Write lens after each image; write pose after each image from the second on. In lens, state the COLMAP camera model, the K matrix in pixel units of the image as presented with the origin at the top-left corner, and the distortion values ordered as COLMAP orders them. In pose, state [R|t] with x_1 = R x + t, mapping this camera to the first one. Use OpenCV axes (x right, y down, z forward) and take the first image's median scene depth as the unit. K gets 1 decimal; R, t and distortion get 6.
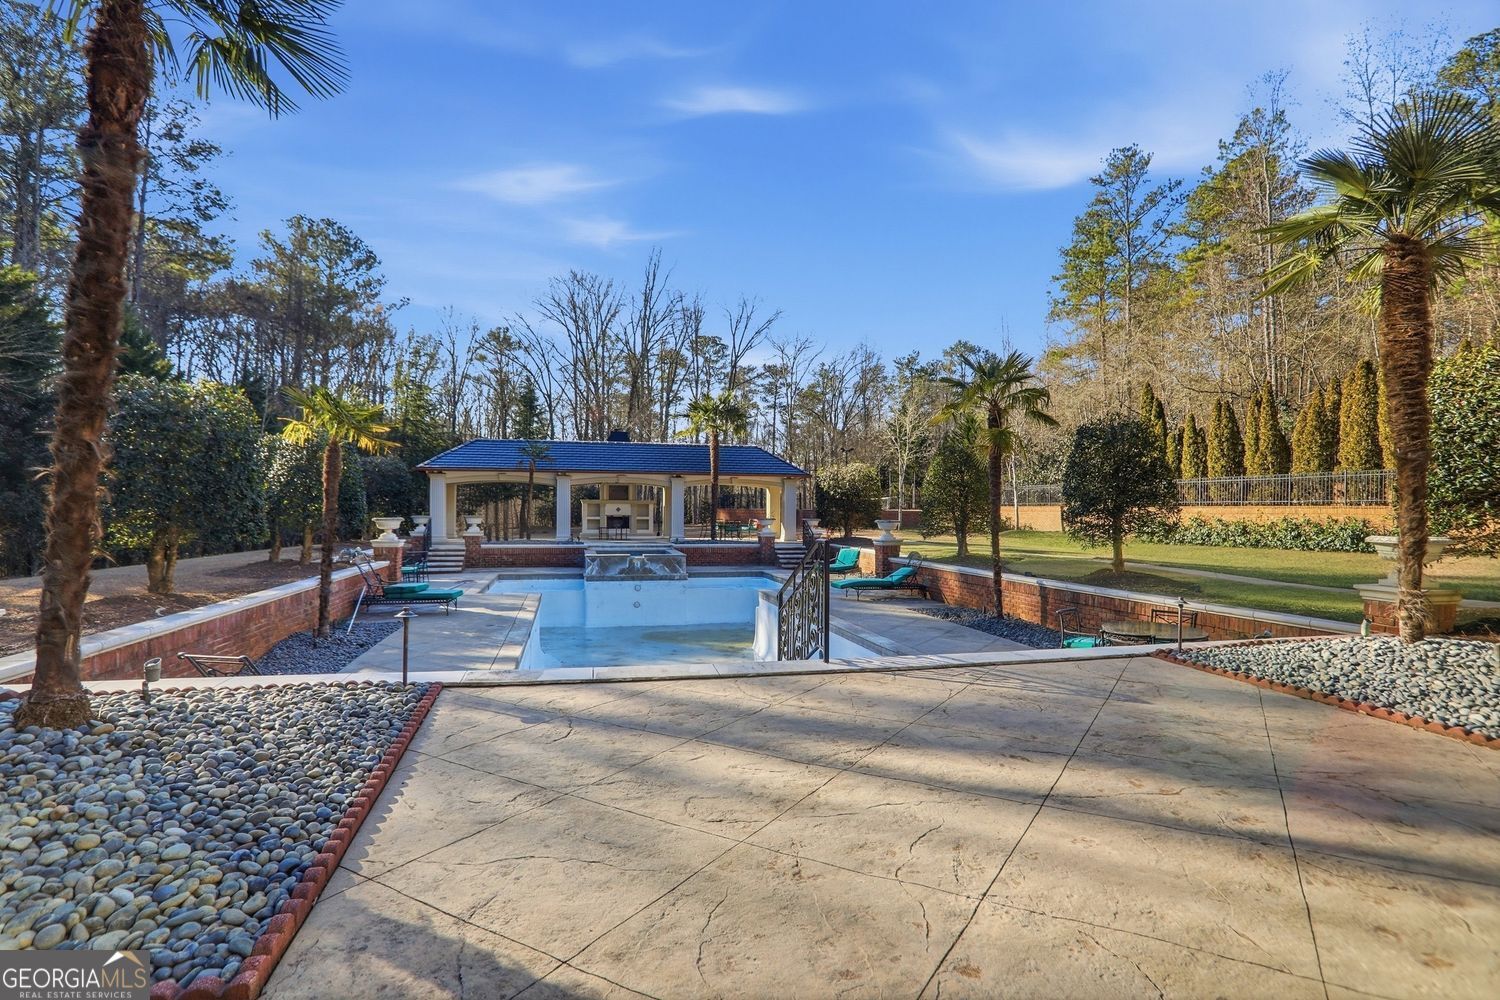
lens RADIAL K [[752.5, 0, 751.0], [0, 752.5, 504.6], [0, 0, 1]] dist [0.000744, 0.001926]
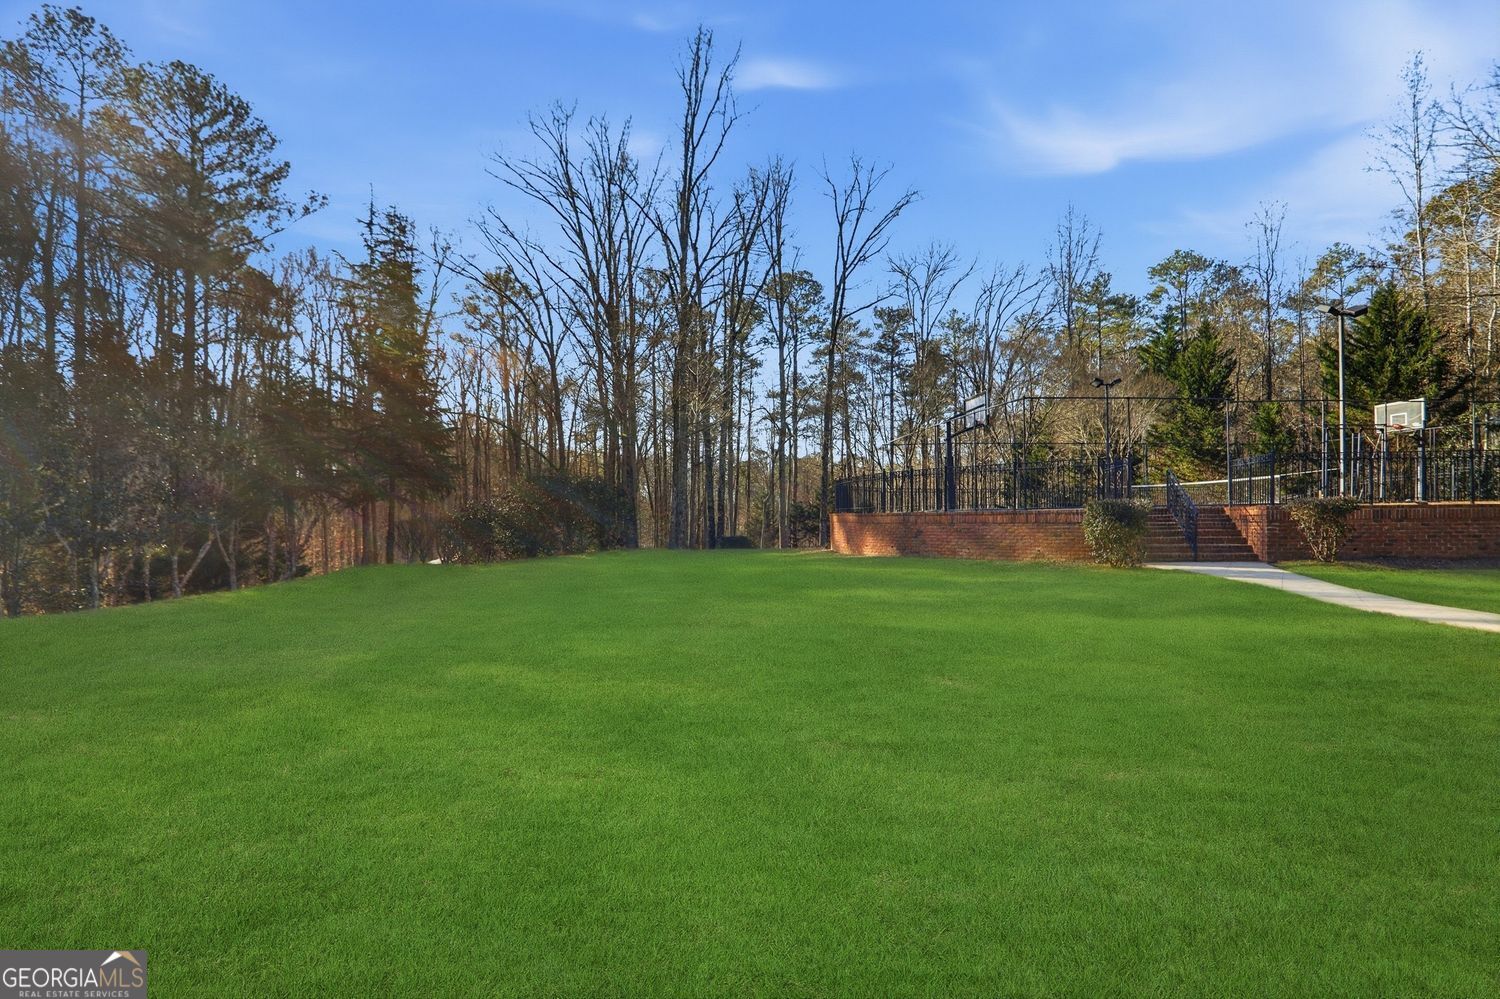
lens RADIAL K [[752.5, 0, 749.0], [0, 752.5, 503.1], [0, 0, 1]] dist [0.000744, 0.001926]
pose [[0.992940, -0.025904, -0.115754, -0.077081], [0.023989, 0.999552, -0.017906, 0.015803], [0.116166, 0.015003, 0.993117, 0.991983]]
